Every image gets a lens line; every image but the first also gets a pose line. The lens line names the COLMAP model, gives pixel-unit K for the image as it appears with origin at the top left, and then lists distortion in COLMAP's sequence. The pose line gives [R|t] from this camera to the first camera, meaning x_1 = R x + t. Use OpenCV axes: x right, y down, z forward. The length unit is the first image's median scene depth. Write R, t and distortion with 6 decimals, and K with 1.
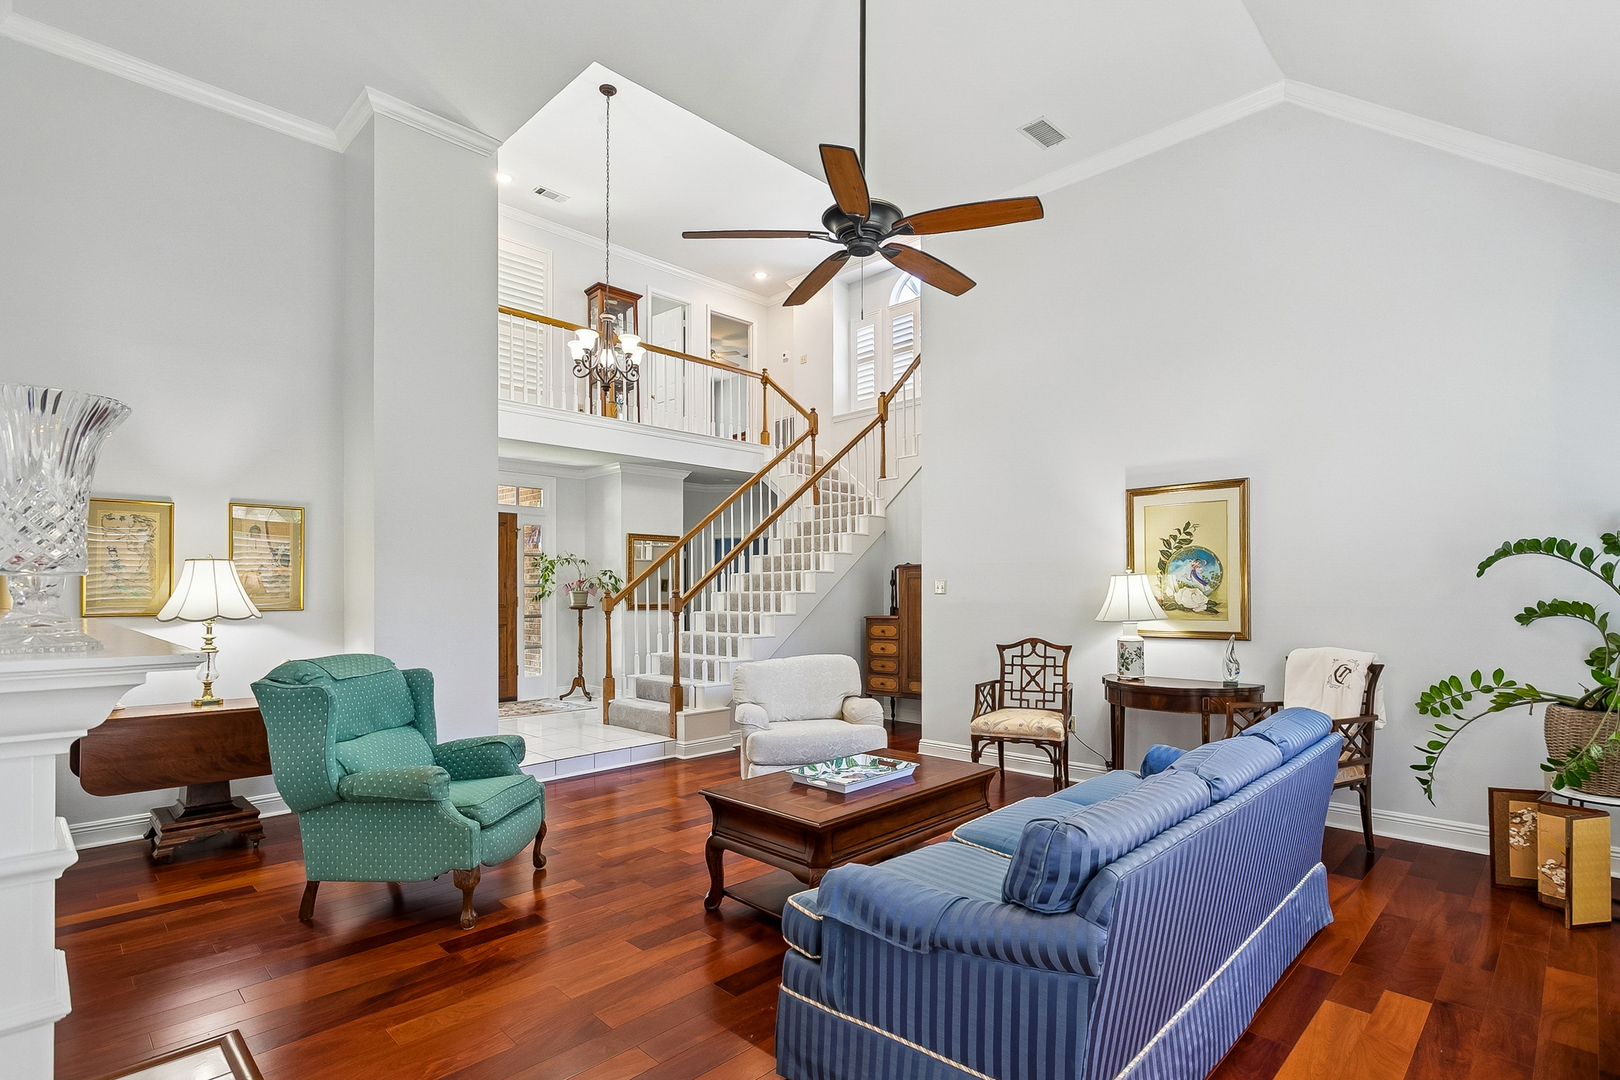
lens RADIAL K [[791.2, 0, 799.4], [0, 791.2, 586.6], [0, 0, 1]] dist [0.004878, 0.000278]
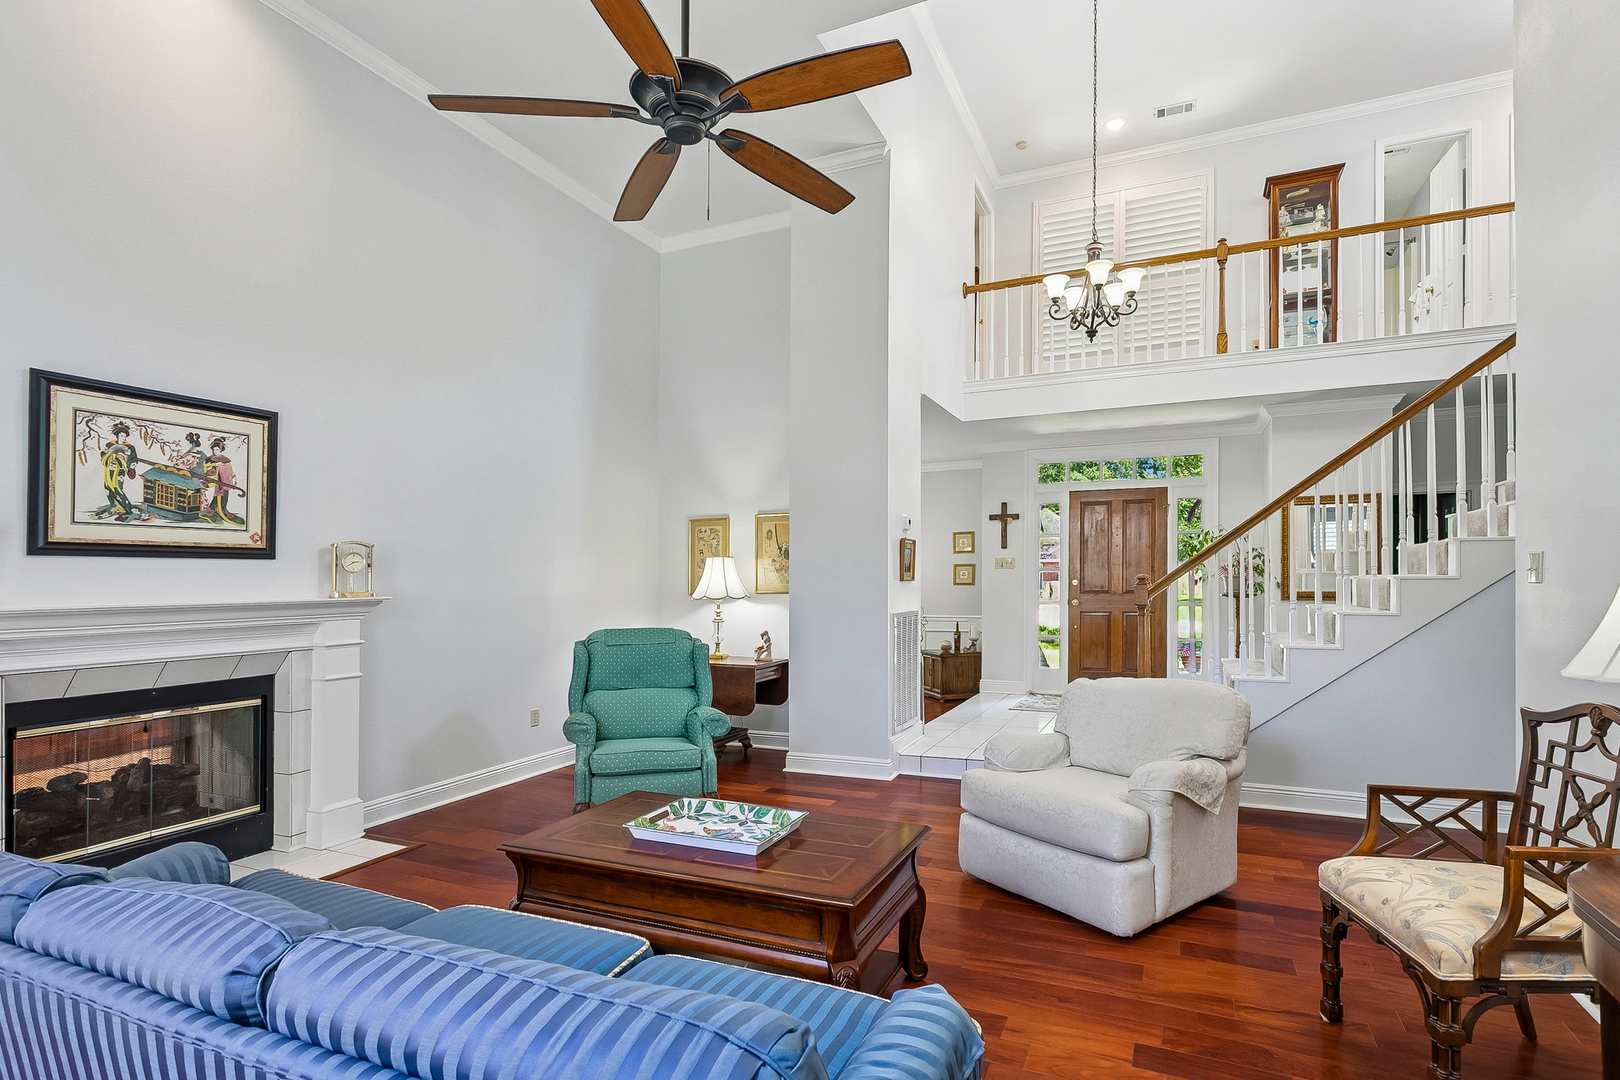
lens RADIAL K [[791.2, 0, 842.9], [0, 791.2, 567.2], [0, 0, 1]] dist [0.004878, 0.000278]
pose [[0.371347, -0.011453, -0.928424, 0.404397], [0.012587, 0.999894, -0.007300, -0.001562], [0.928409, -0.008975, 0.371452, 0.416167]]
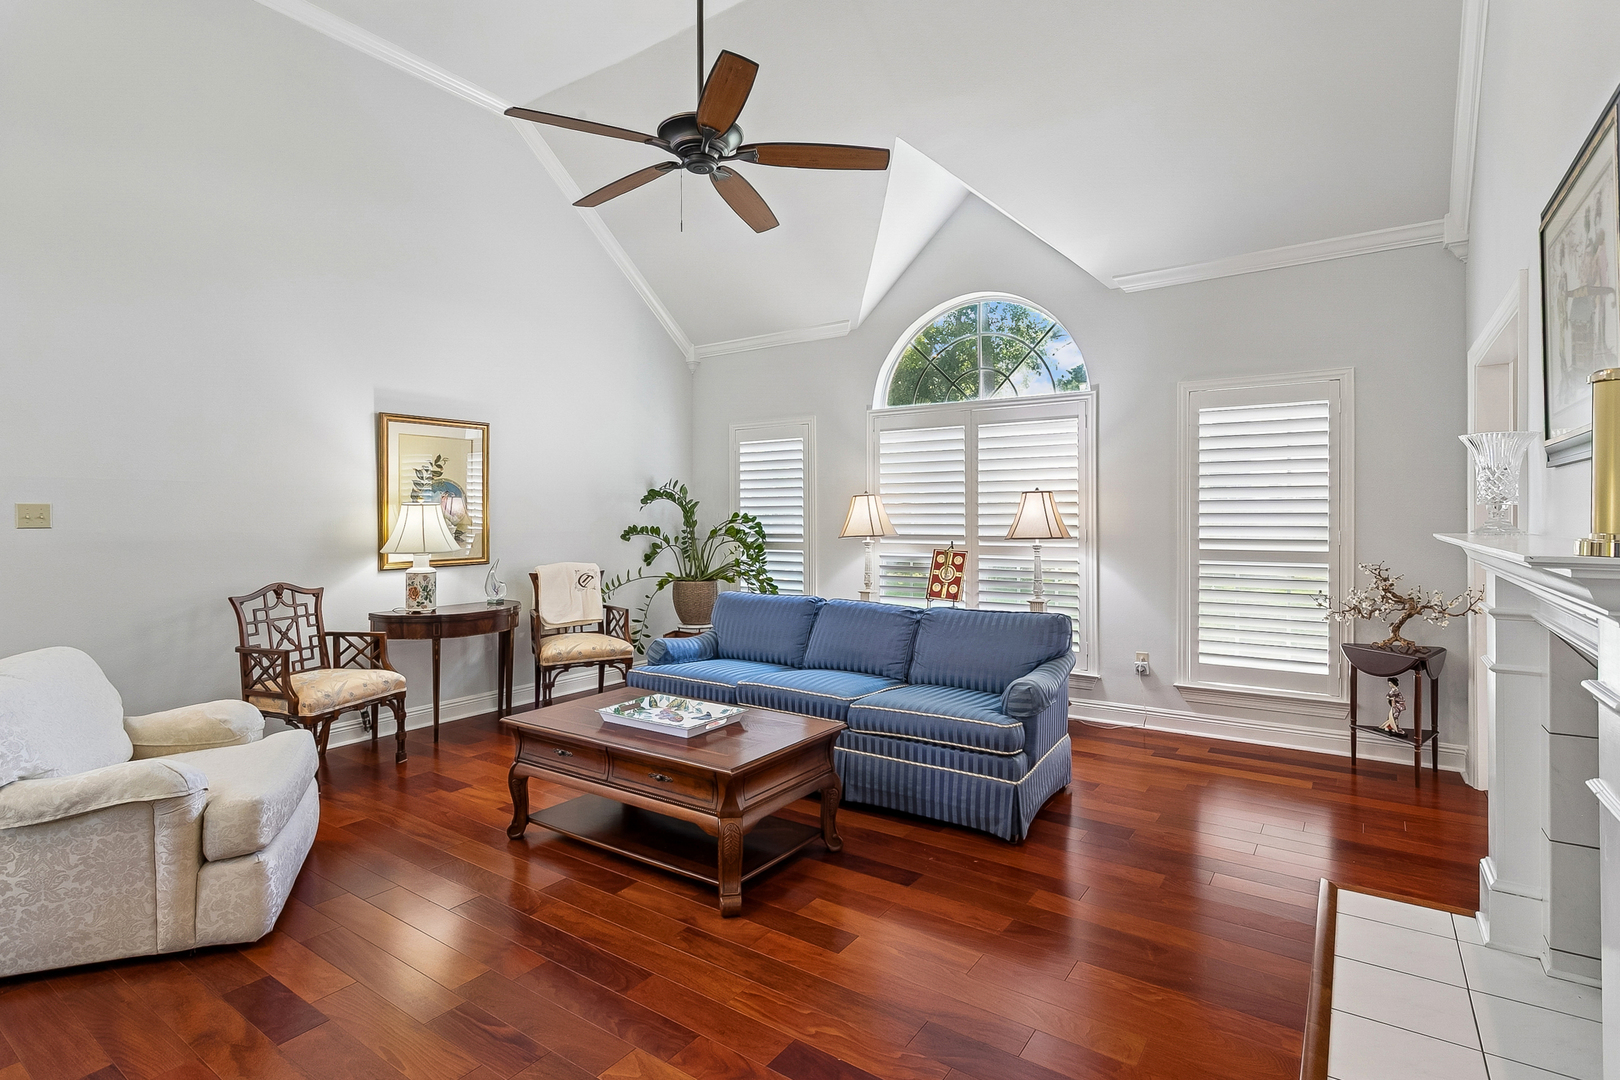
lens RADIAL K [[791.2, 0, 785.2], [0, 791.2, 520.7], [0, 0, 1]] dist [0.004878, 0.000278]
pose [[-0.179909, 0.003173, 0.983678, -0.431247], [0.000493, 0.999995, -0.003135, 0.005640], [-0.983683, -0.000079, -0.179909, 0.516156]]
